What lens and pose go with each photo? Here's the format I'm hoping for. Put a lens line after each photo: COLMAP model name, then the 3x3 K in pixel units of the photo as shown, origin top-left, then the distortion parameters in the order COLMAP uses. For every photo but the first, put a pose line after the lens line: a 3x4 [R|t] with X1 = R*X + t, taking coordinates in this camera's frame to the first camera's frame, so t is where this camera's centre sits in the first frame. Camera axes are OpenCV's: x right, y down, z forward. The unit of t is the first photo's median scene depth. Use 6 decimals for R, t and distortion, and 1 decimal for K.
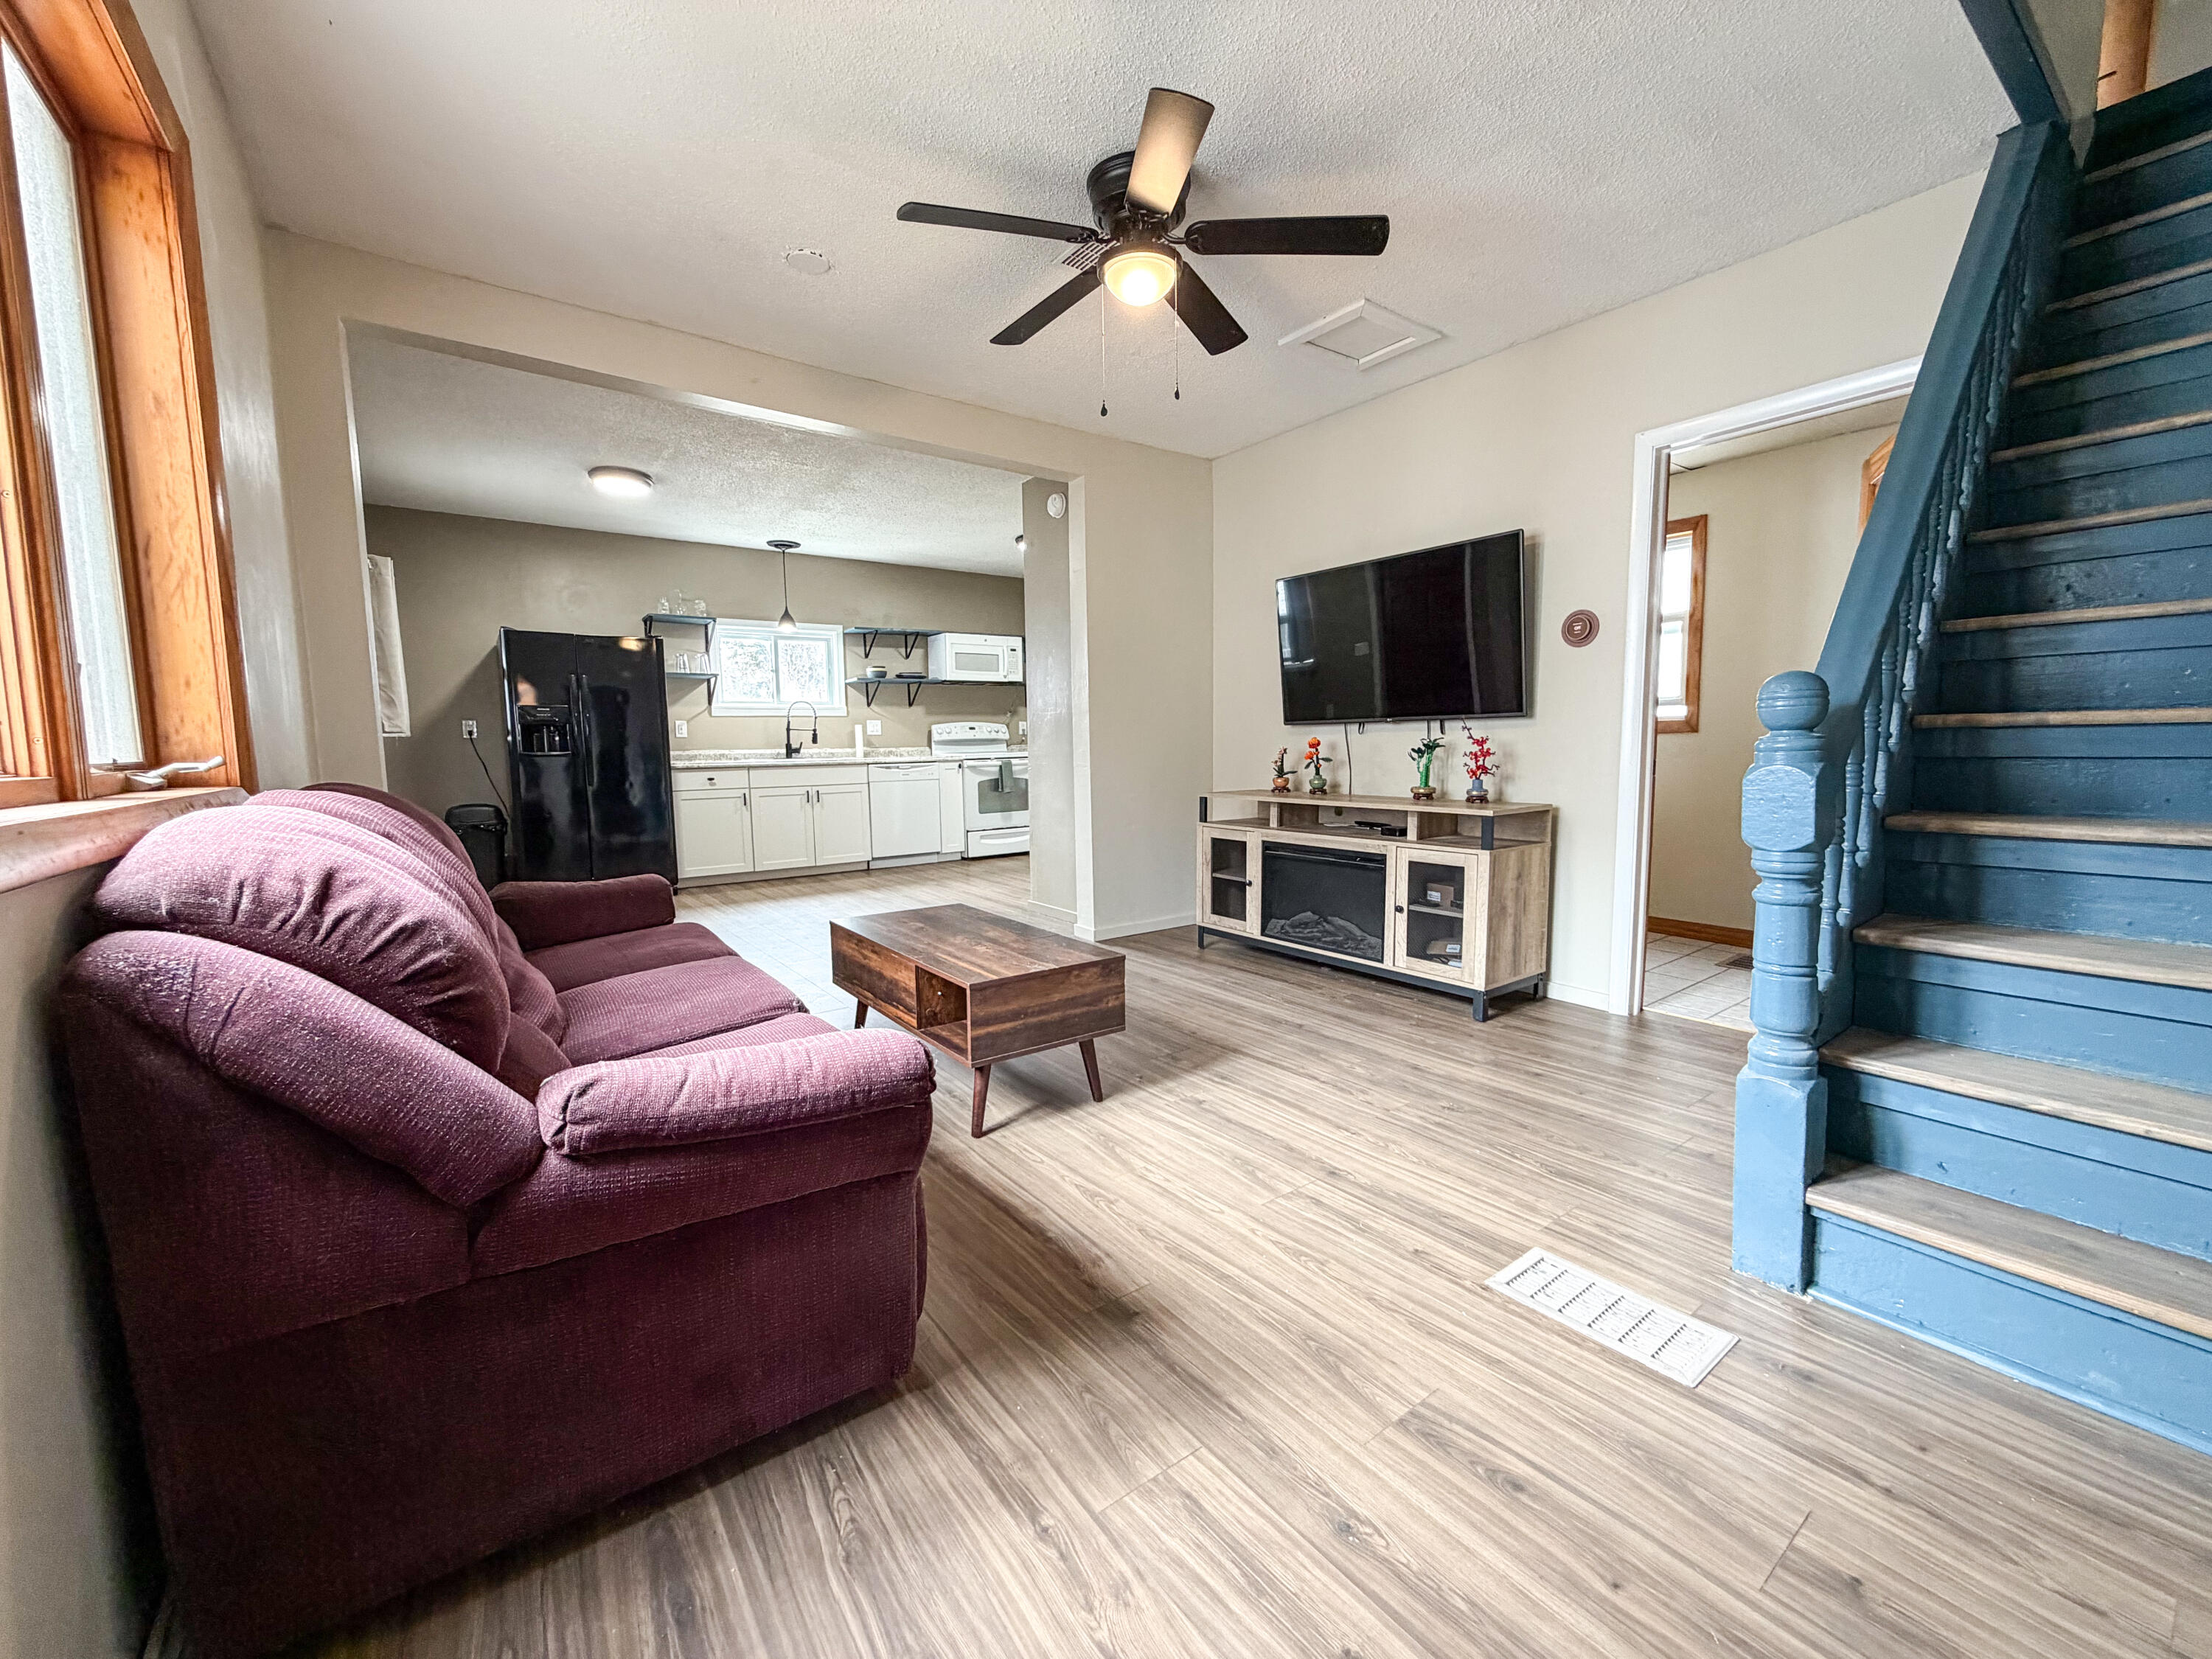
lens RADIAL K [[886.8, 0, 1106.0], [0, 886.8, 829.5], [0, 0, 1]] dist [0.001834, 0.000263]
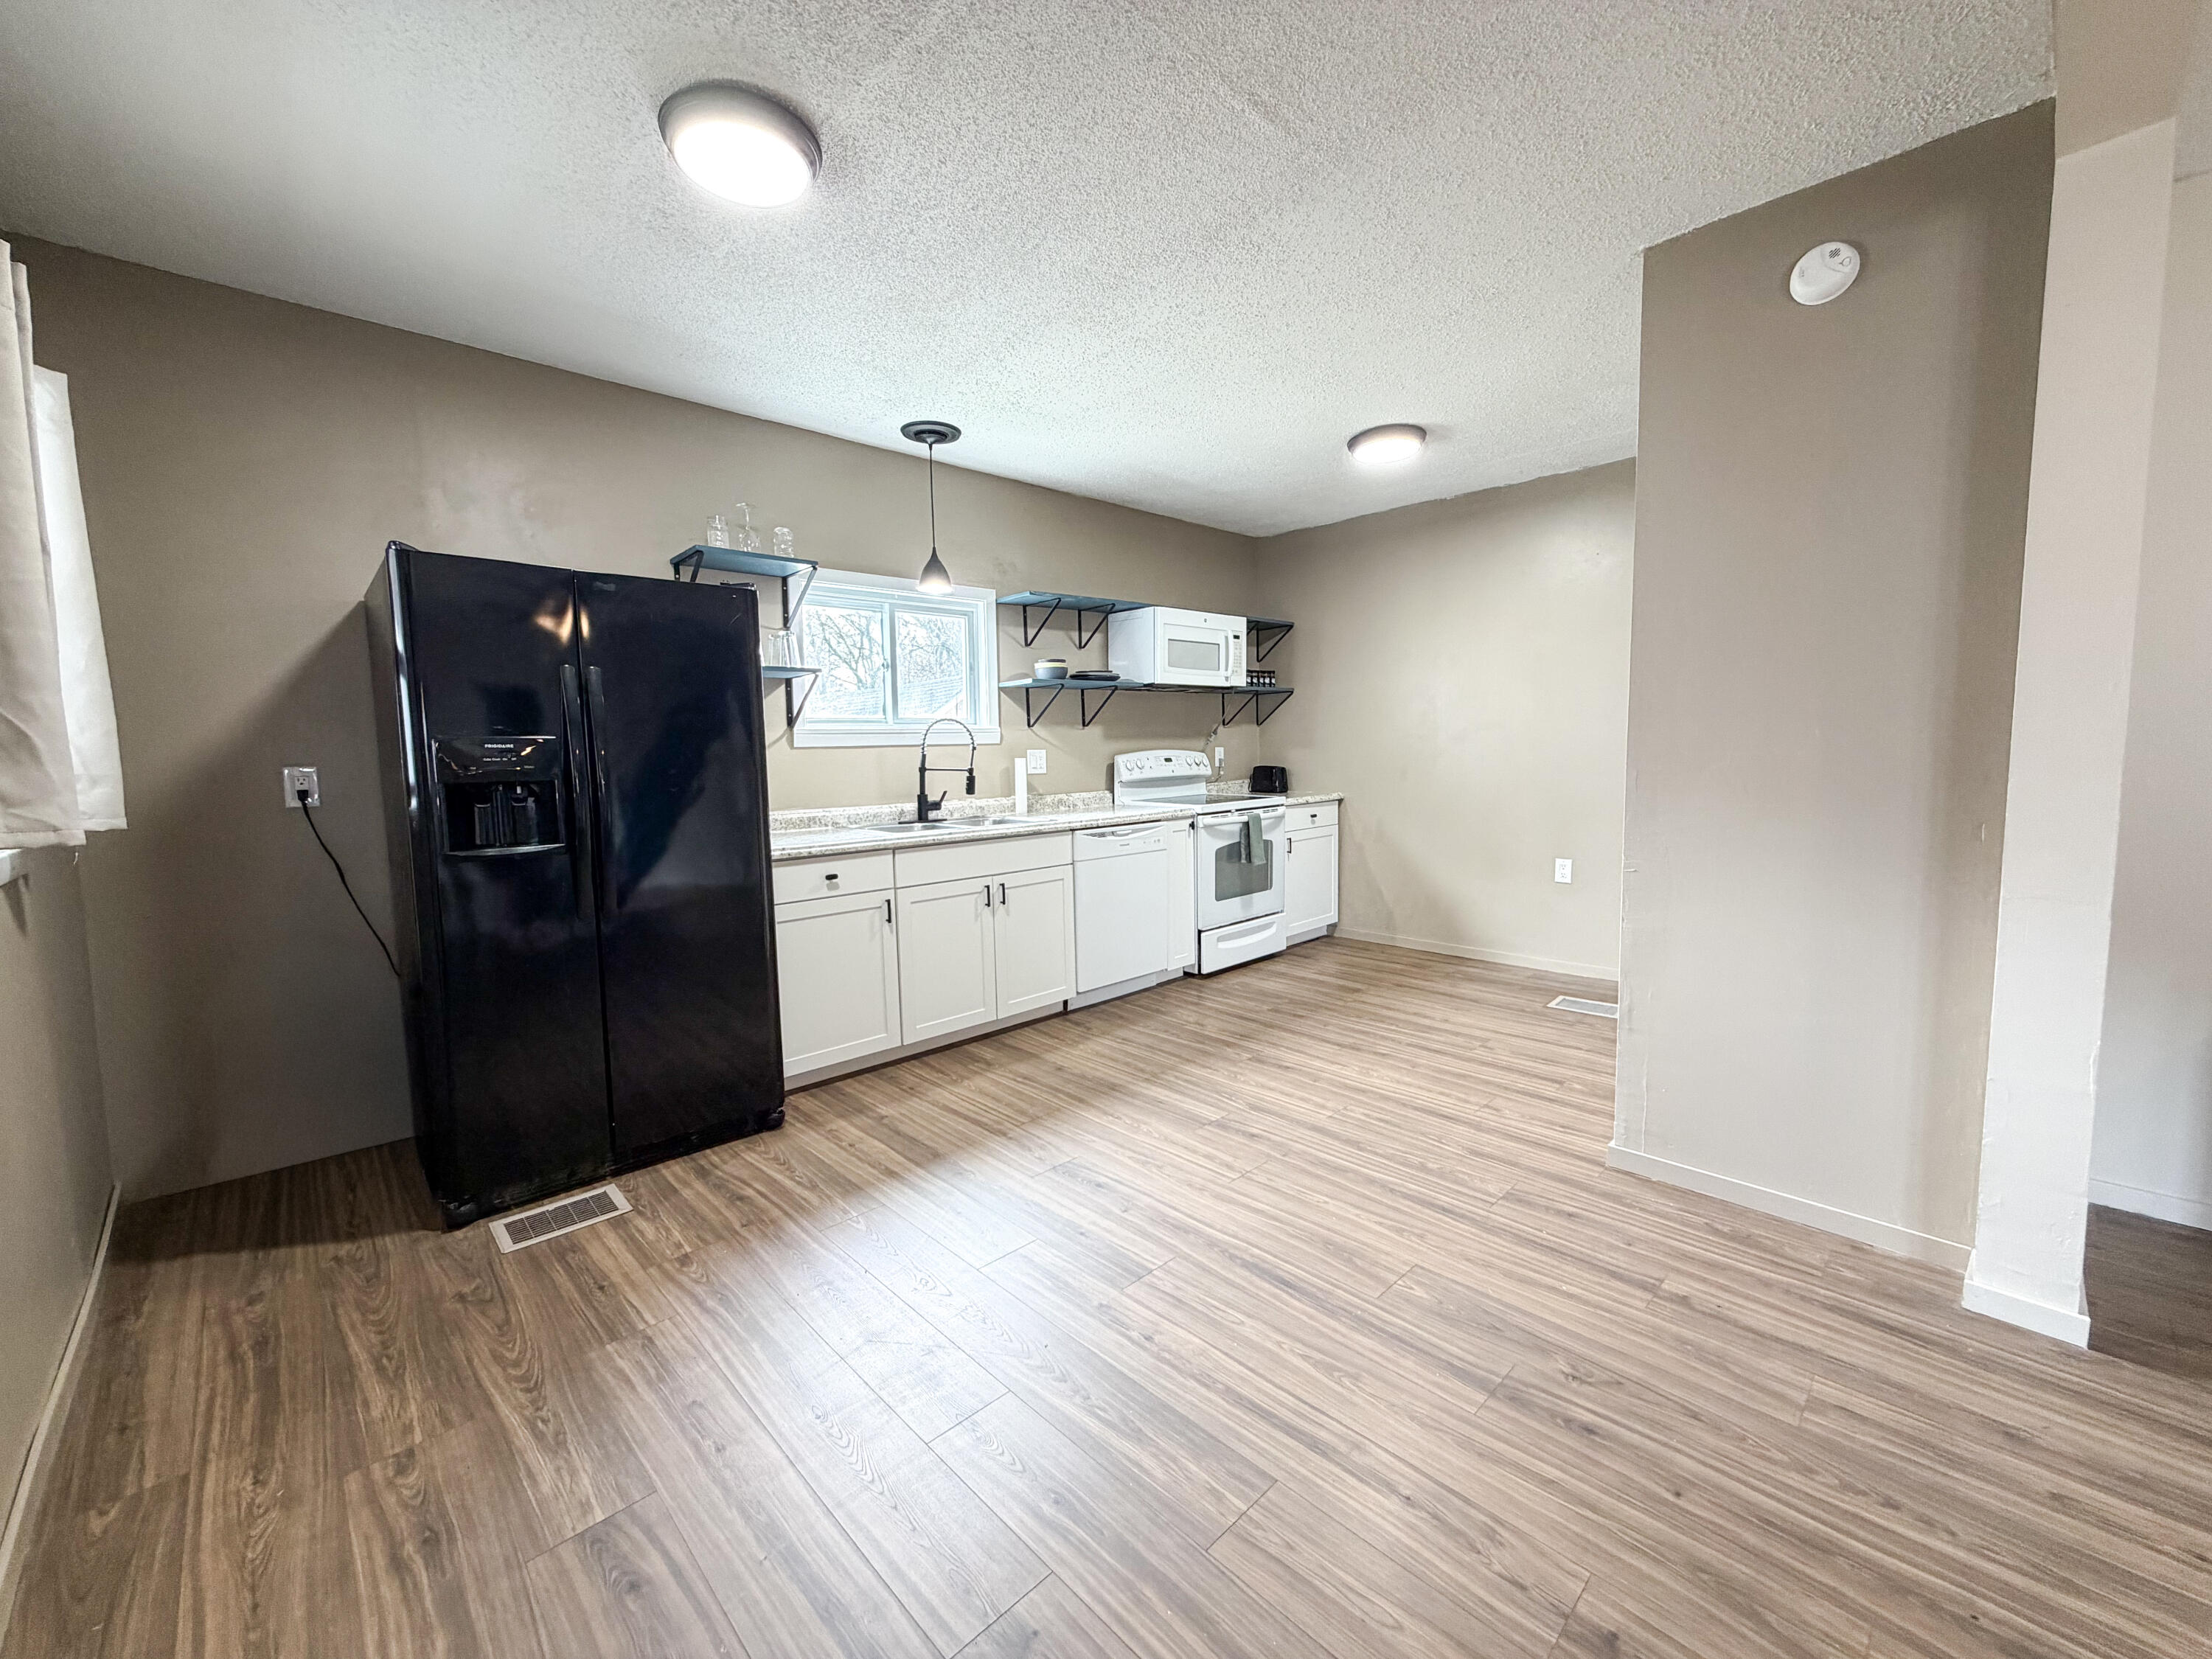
lens RADIAL K [[886.8, 0, 1106.0], [0, 886.8, 829.5], [0, 0, 1]] dist [0.001834, 0.000263]
pose [[0.991147, -0.015881, 0.131818, -0.327432], [0.016859, 0.999838, -0.006305, -0.071257], [-0.131697, 0.008471, 0.991254, 0.440456]]
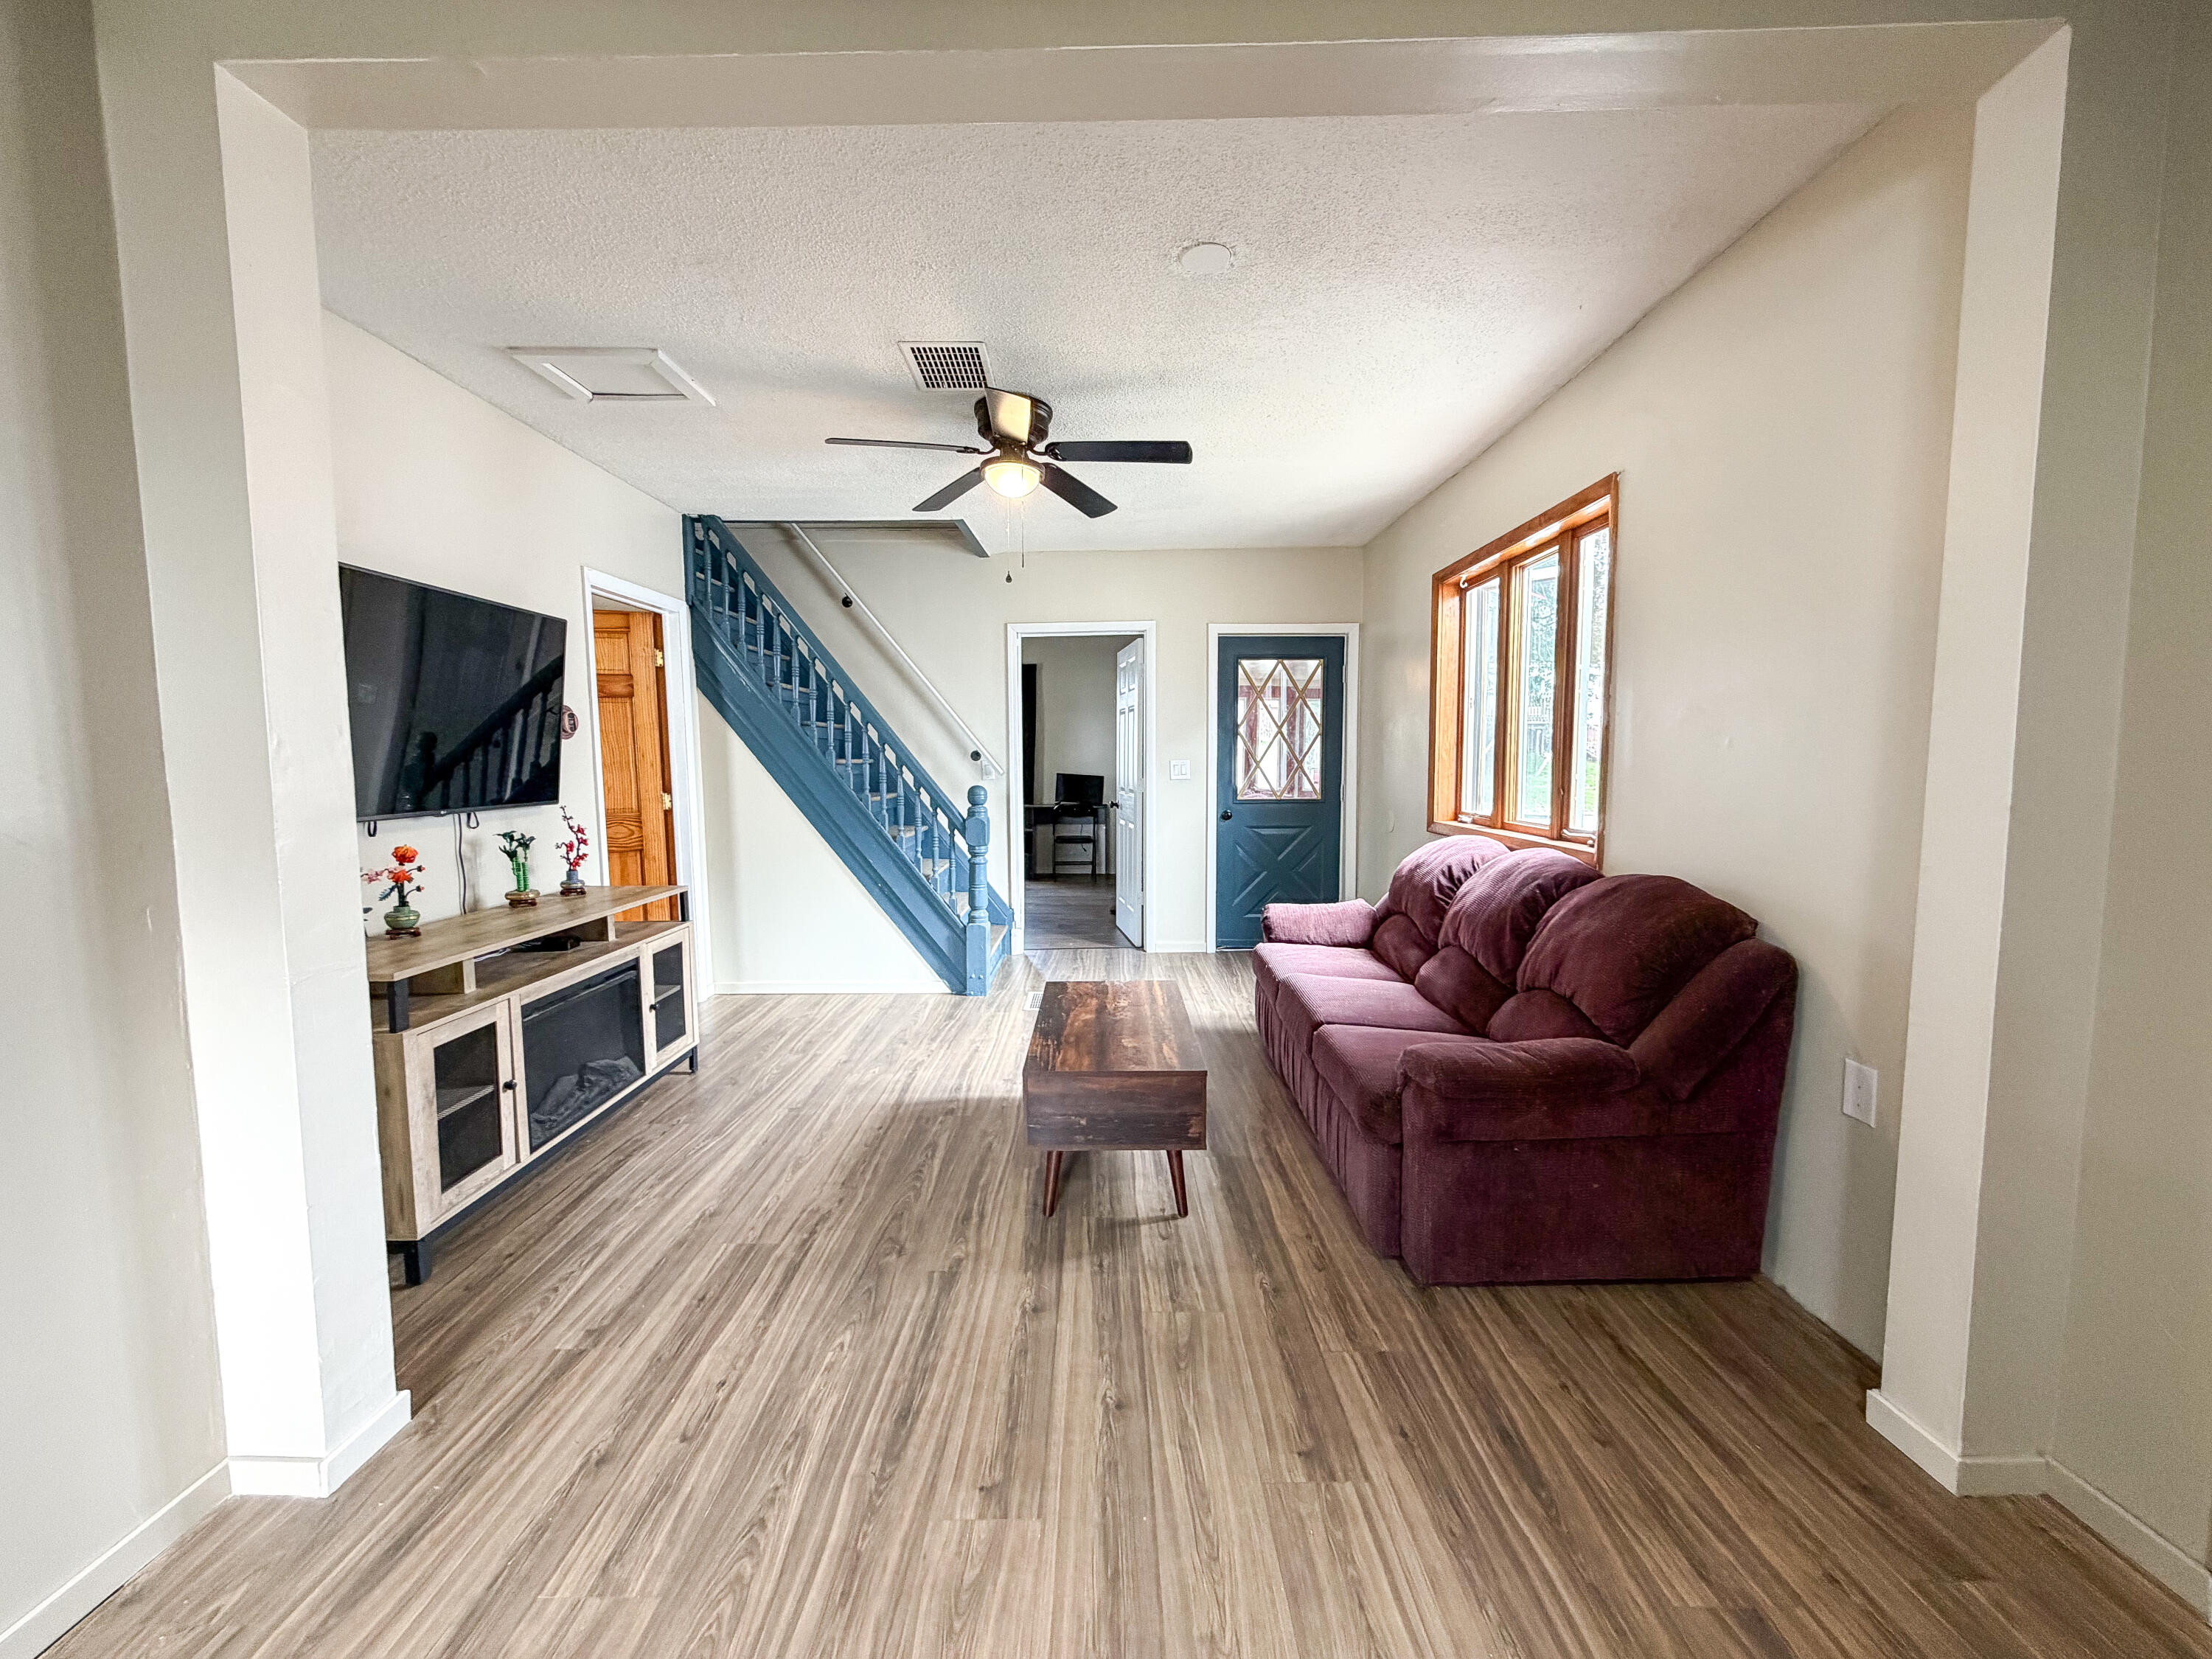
lens RADIAL K [[886.8, 0, 1106.0], [0, 886.8, 829.5], [0, 0, 1]] dist [0.001834, 0.000263]
pose [[-0.806829, -0.028180, 0.590112, -0.307293], [0.071556, 0.986847, 0.144961, -0.100472], [-0.586435, 0.159185, -0.794200, 0.725278]]
